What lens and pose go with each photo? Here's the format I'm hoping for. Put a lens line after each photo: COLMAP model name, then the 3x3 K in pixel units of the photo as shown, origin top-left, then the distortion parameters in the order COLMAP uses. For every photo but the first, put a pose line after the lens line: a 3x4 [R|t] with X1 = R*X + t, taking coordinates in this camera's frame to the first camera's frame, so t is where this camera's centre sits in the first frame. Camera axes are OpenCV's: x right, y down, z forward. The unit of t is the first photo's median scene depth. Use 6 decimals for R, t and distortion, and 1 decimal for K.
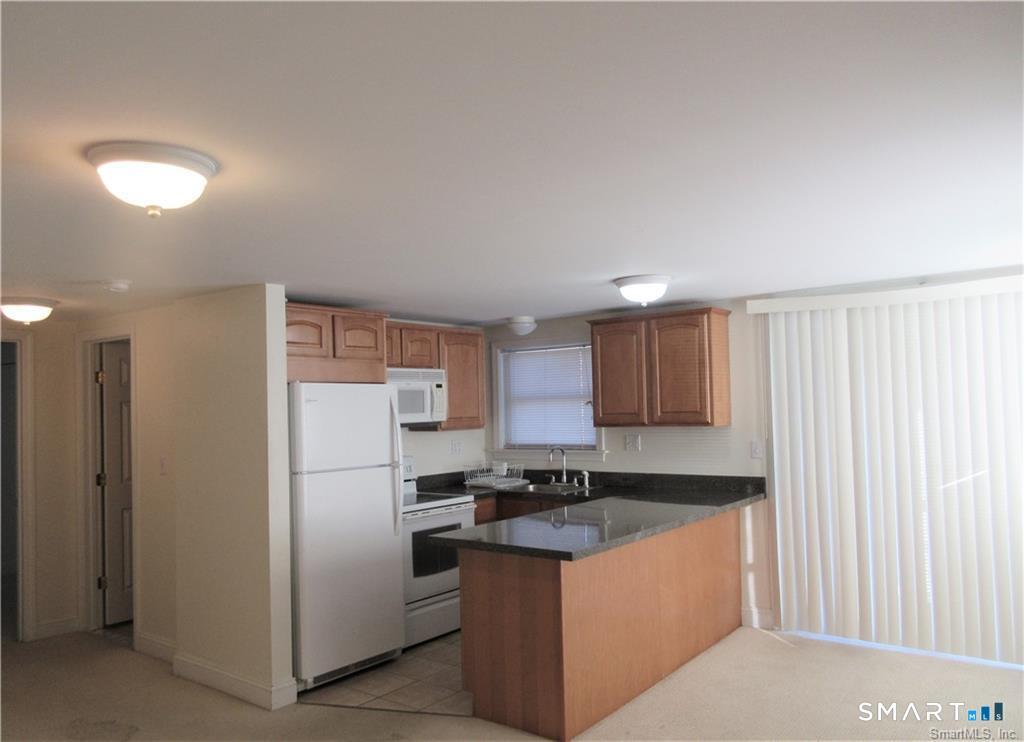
lens RADIAL K [[763.6, 0, 512.6], [0, 763.6, 376.1], [0, 0, 1]] dist [-0.002834, -0.000415]
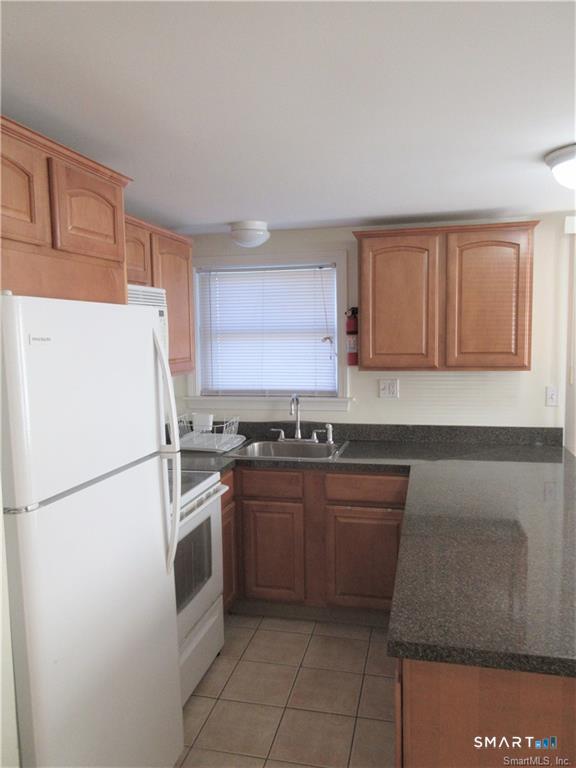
lens RADIAL K [[587.6, 0, 287.0], [0, 587.6, 381.0], [0, 0, 1]] dist [0.016579, 0.003689]
pose [[0.910901, -0.023606, 0.411948, -0.201538], [-0.024956, 0.993383, 0.112105, 0.010950], [-0.411869, -0.112397, 0.904285, 0.465768]]
